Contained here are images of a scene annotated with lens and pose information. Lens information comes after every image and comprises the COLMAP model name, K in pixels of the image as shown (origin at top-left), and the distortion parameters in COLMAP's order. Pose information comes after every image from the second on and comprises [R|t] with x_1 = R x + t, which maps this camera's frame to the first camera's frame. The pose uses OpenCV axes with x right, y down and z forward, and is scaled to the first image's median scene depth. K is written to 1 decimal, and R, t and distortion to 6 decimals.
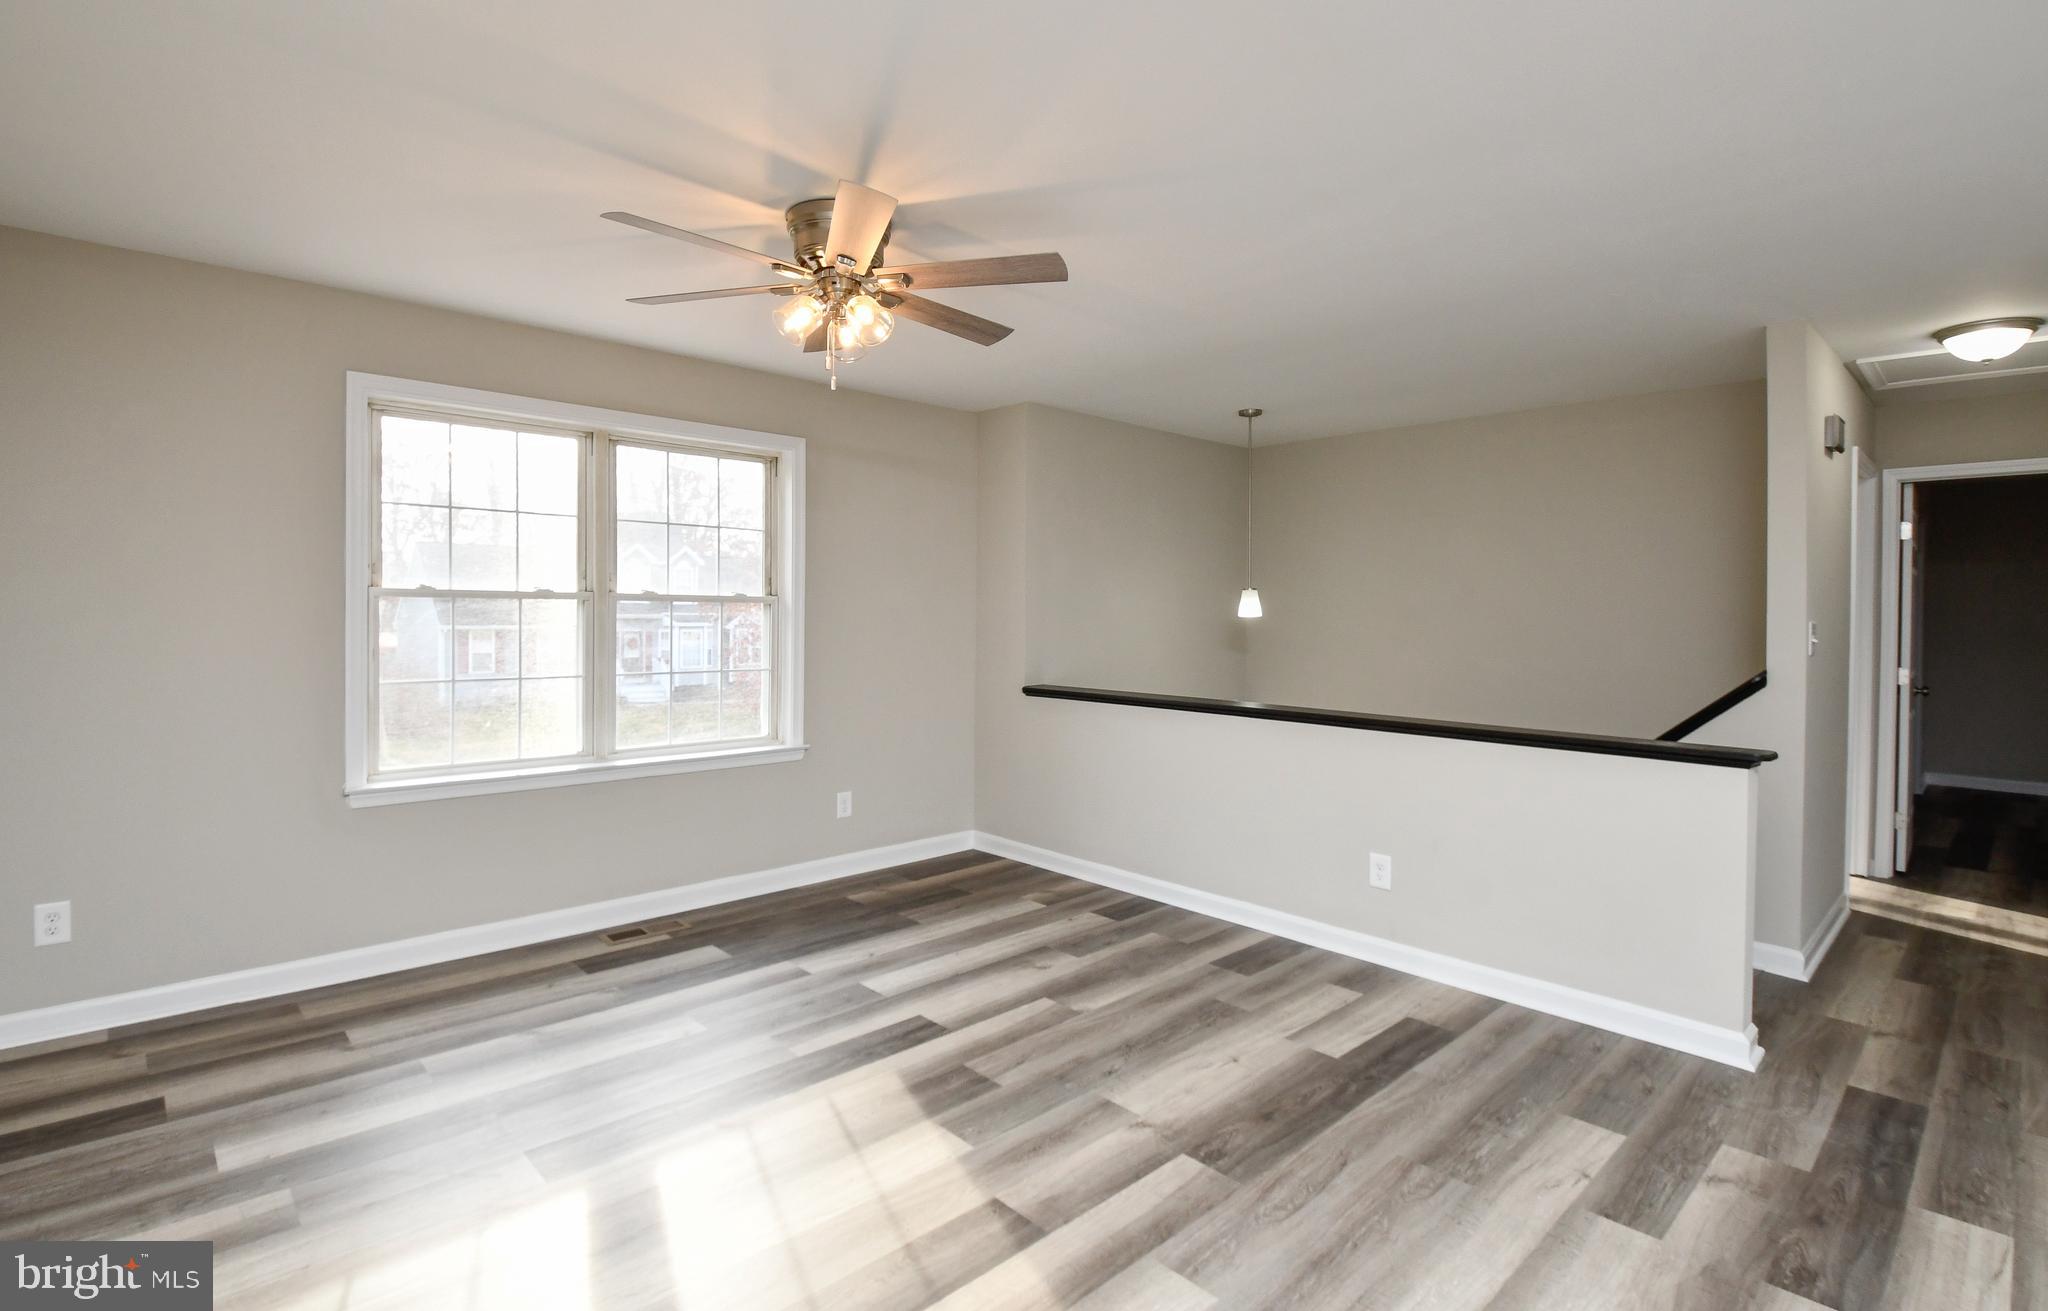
lens RADIAL K [[964.5, 0, 1022.6], [0, 964.5, 625.3], [0, 0, 1]] dist [0.018219, -0.022453]
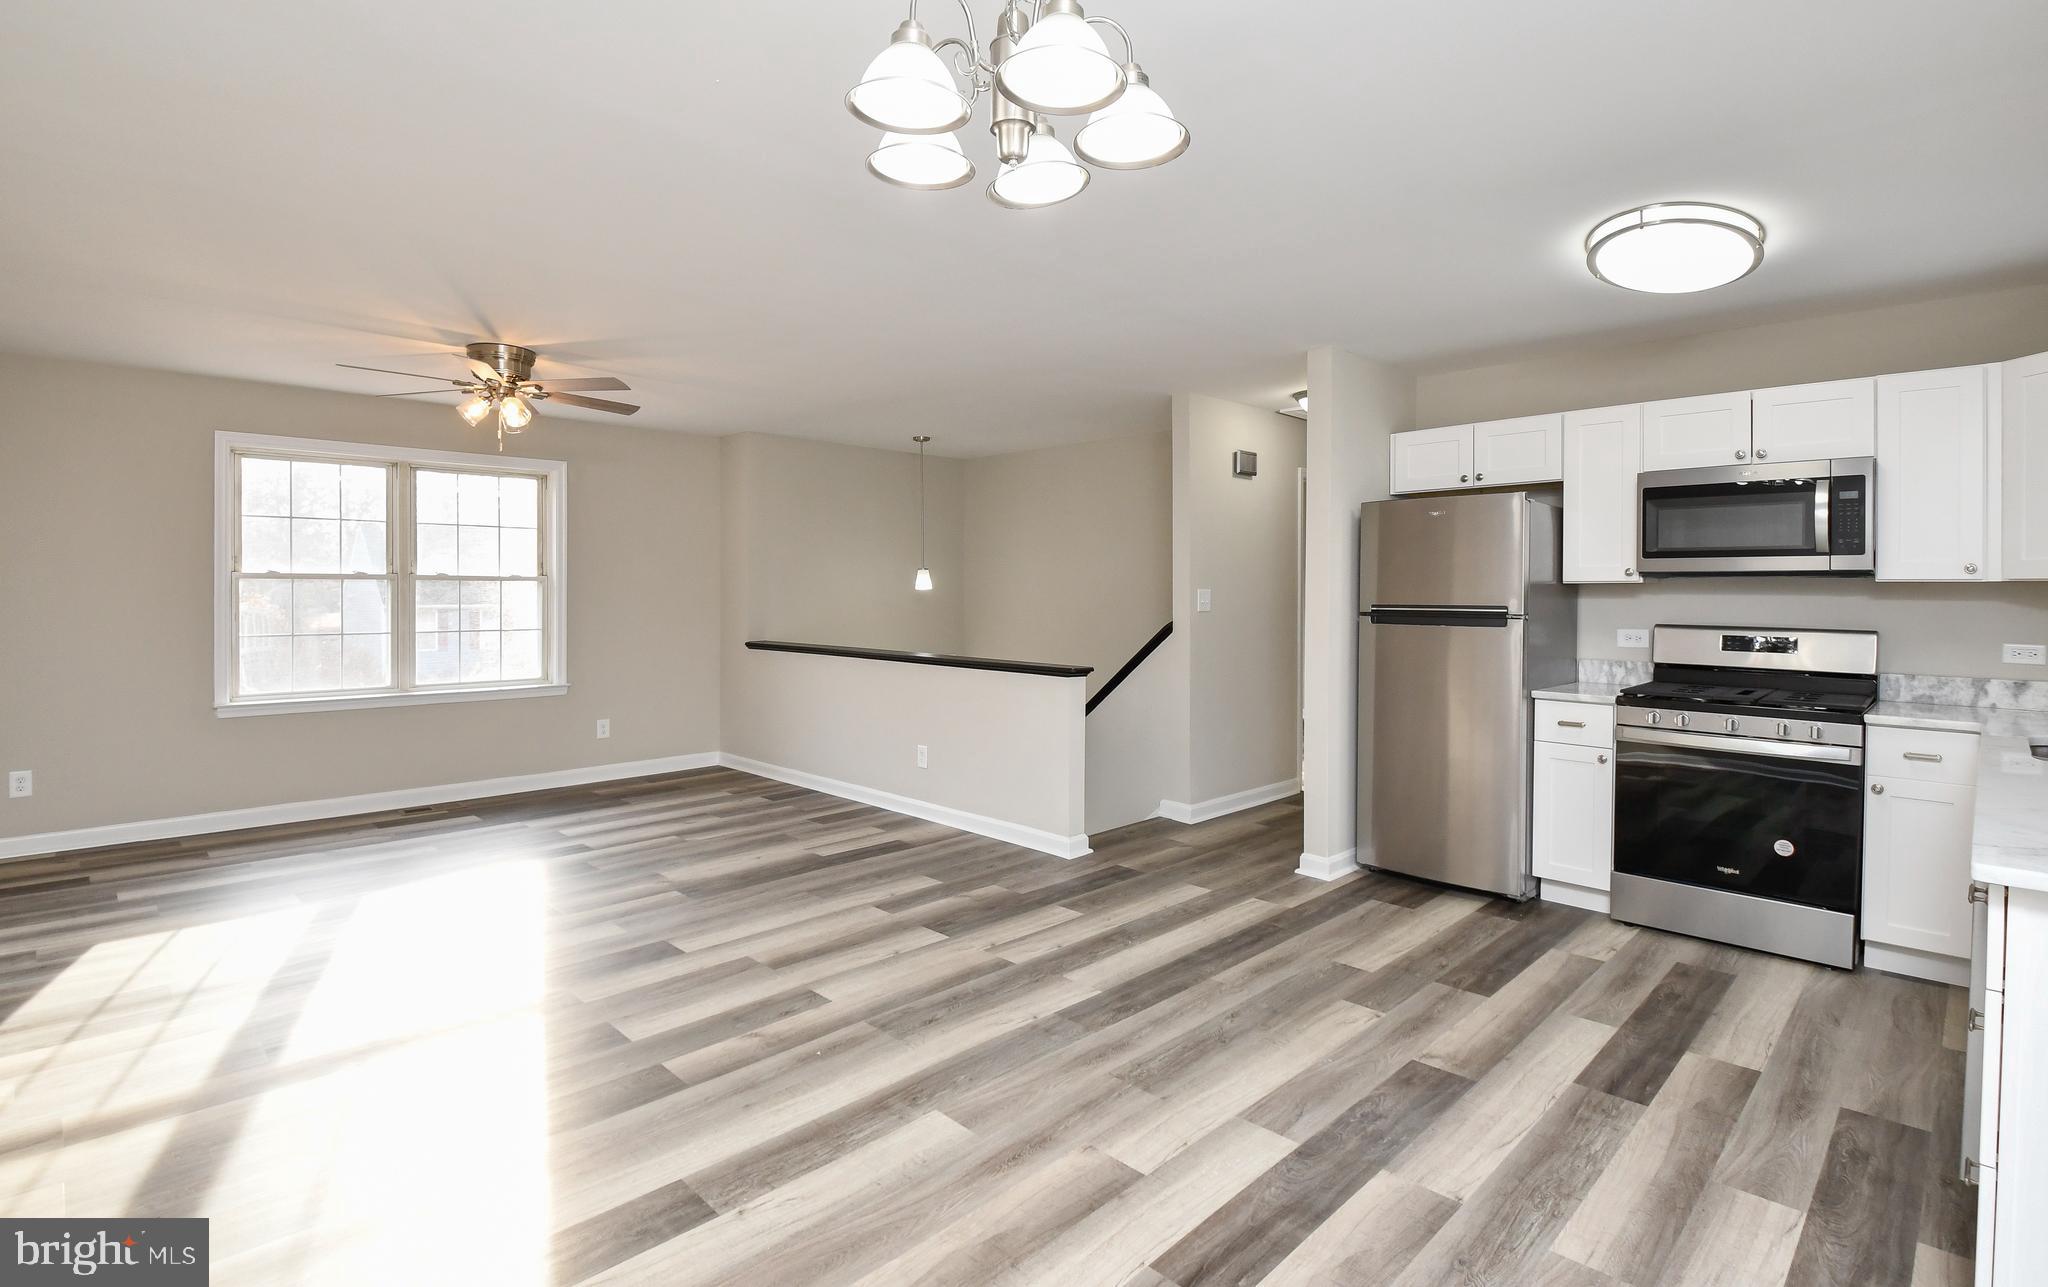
lens RADIAL K [[968.6, 0, 1017.8], [0, 968.6, 593.9], [0, 0, 1]] dist [0.012766, -0.019402]
pose [[0.999587, -0.006570, 0.027959, 0.566665], [0.006802, 0.999943, -0.008192, 0.016985], [-0.027903, 0.008379, 0.999576, -0.605256]]
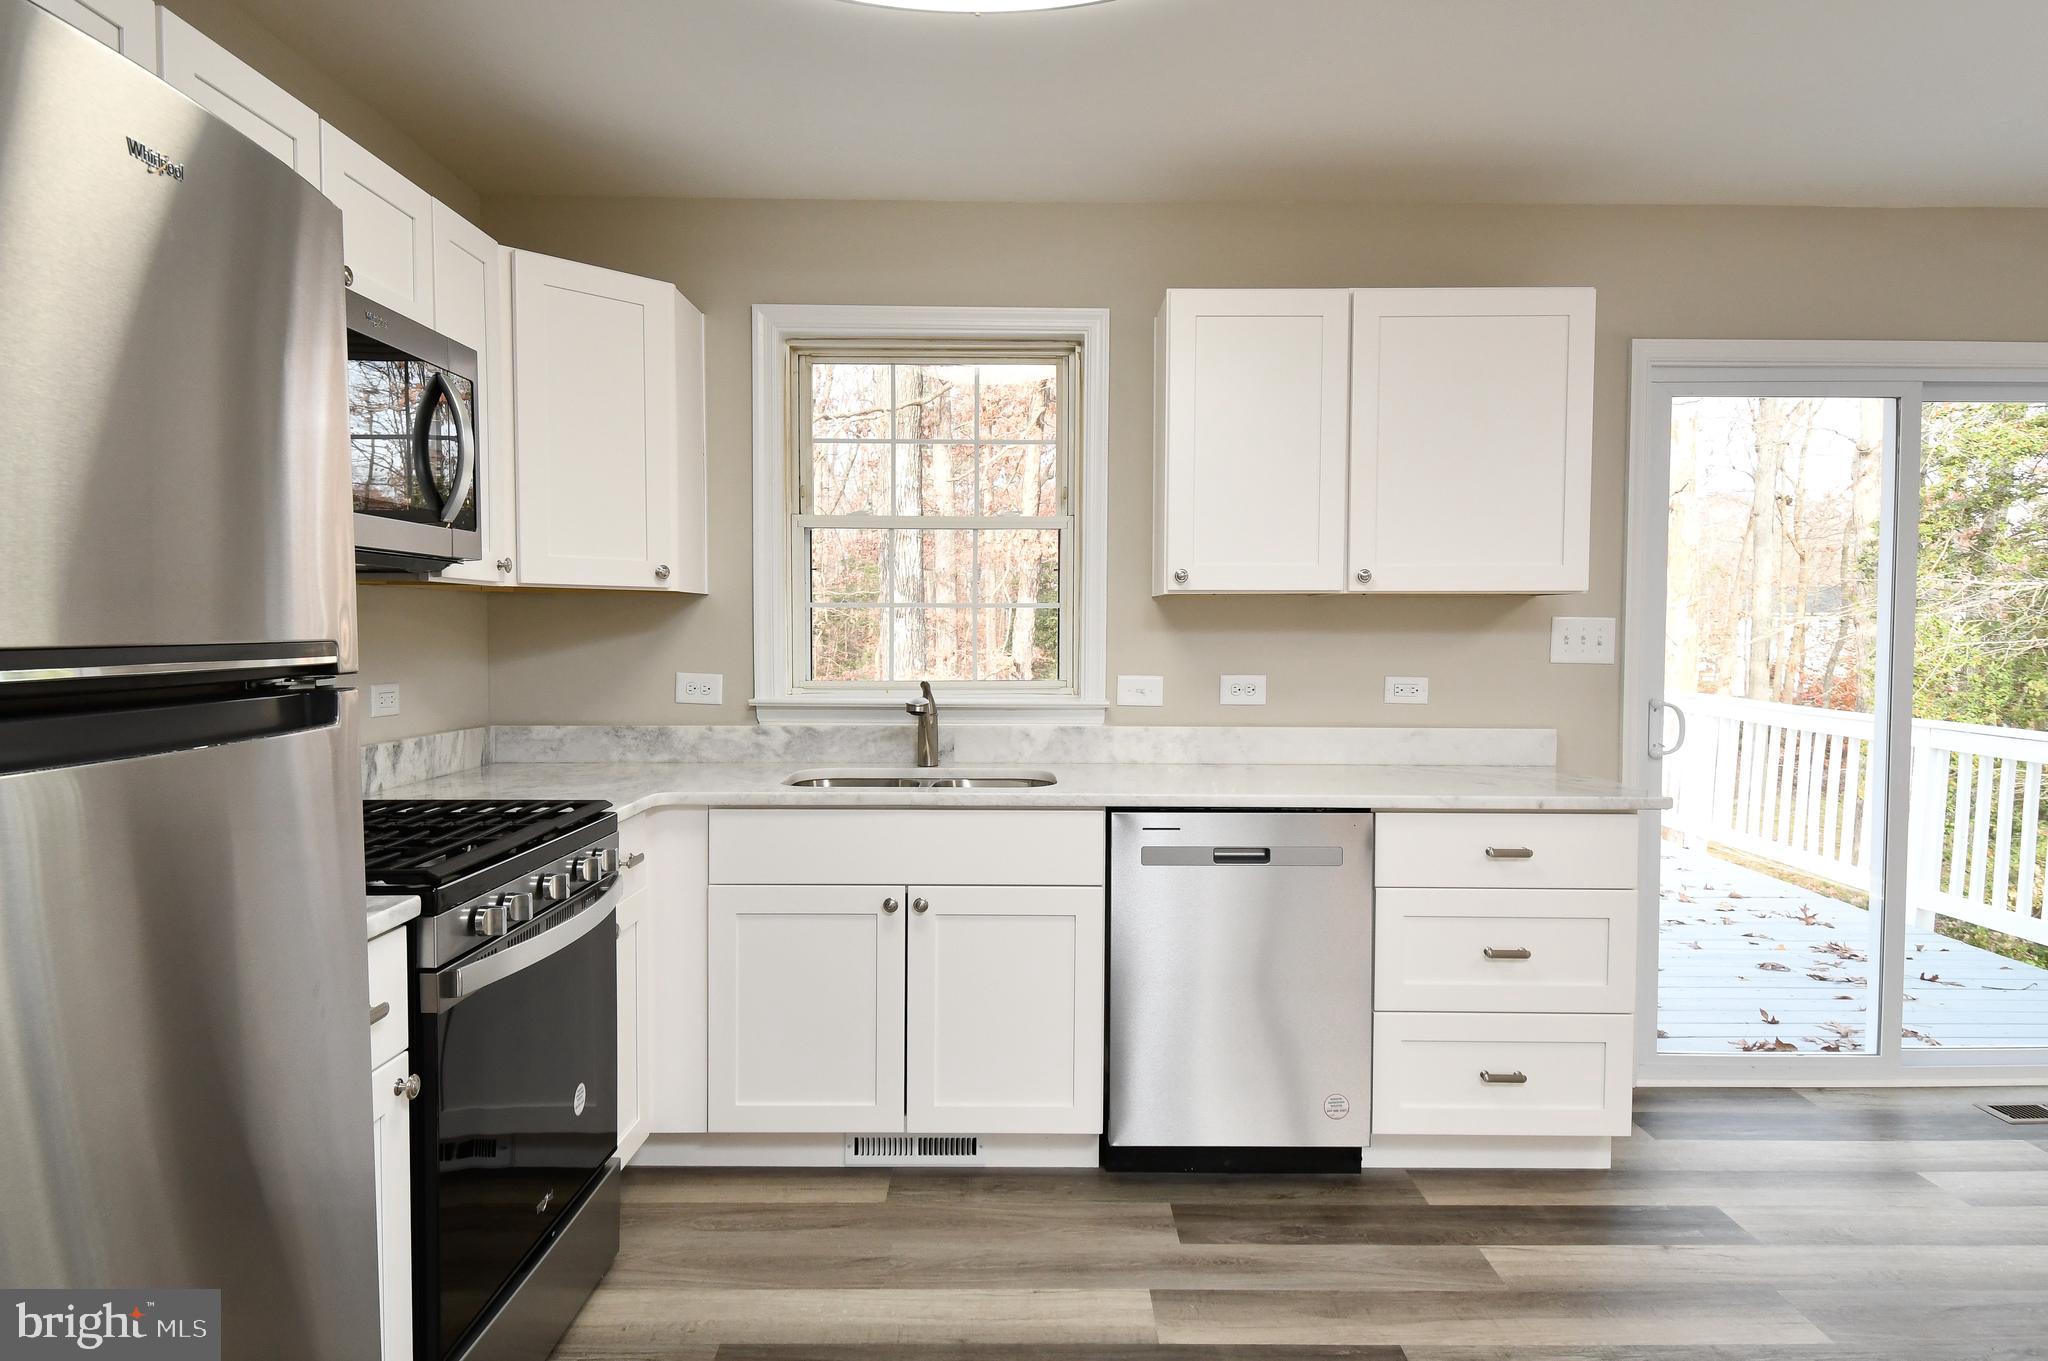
lens RADIAL K [[1249.1, 0, 1052.1], [0, 1249.1, 677.2], [0, 0, 1]] dist [0.022031, -0.000282]
pose [[-0.738285, -0.041458, 0.673213, 0.780549], [-0.003033, 0.998303, 0.058151, 0.013023], [-0.674482, 0.040890, -0.737158, 0.825333]]
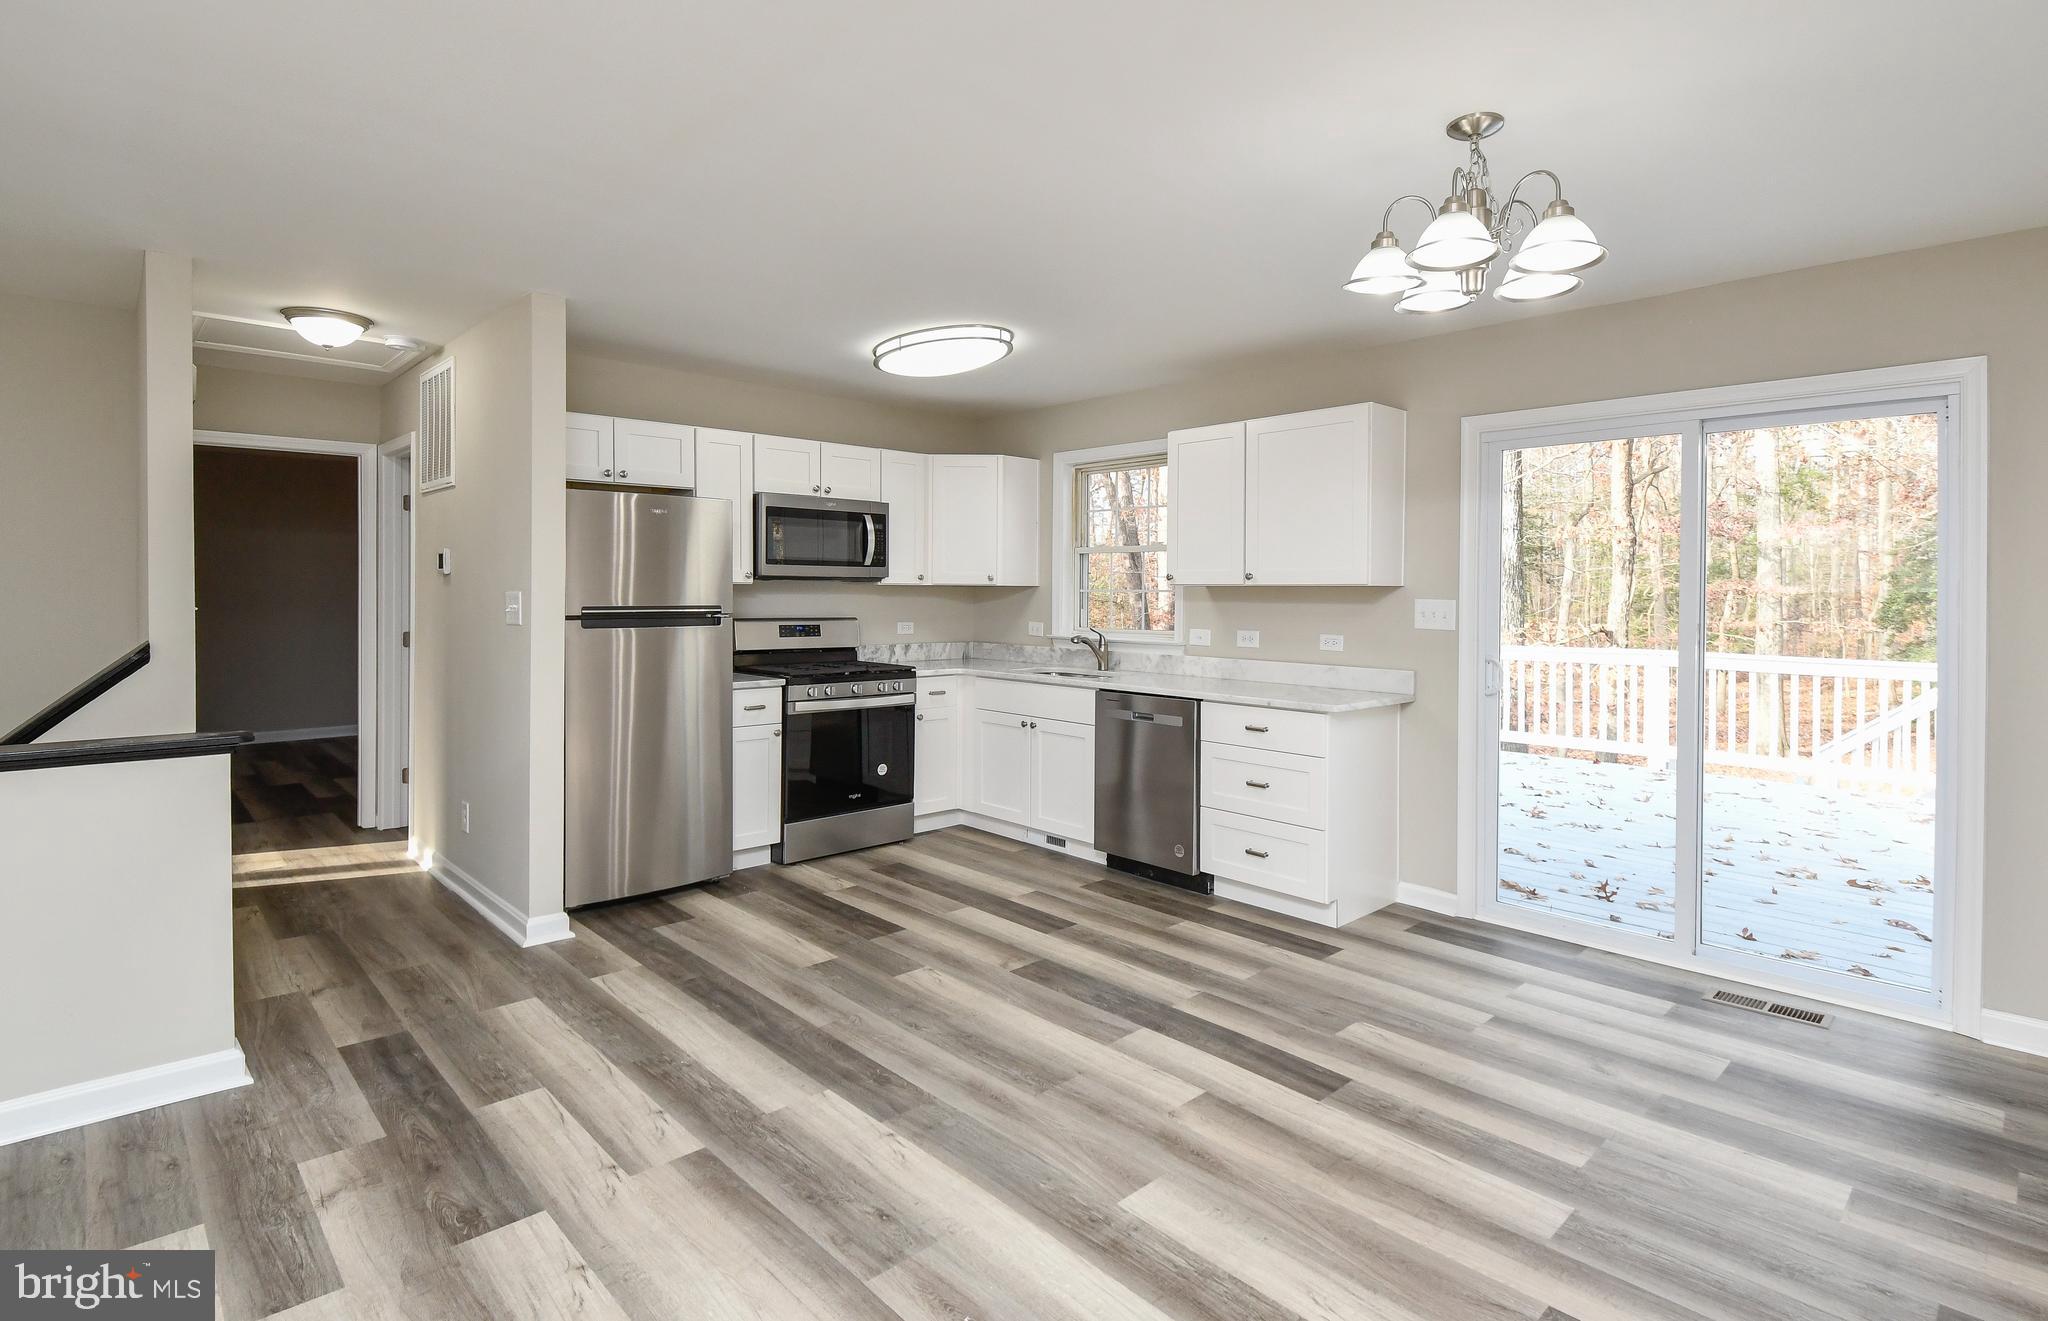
lens RADIAL K [[994.5, 0, 1031.3], [0, 994.5, 593.9], [0, 0, 1]] dist [0.032217, -0.025866]
pose [[-0.006652, -0.013869, 0.999882, -0.169055], [0.006239, 0.999884, 0.013910, -0.006802], [-0.999958, 0.006330, -0.006565, 0.242393]]
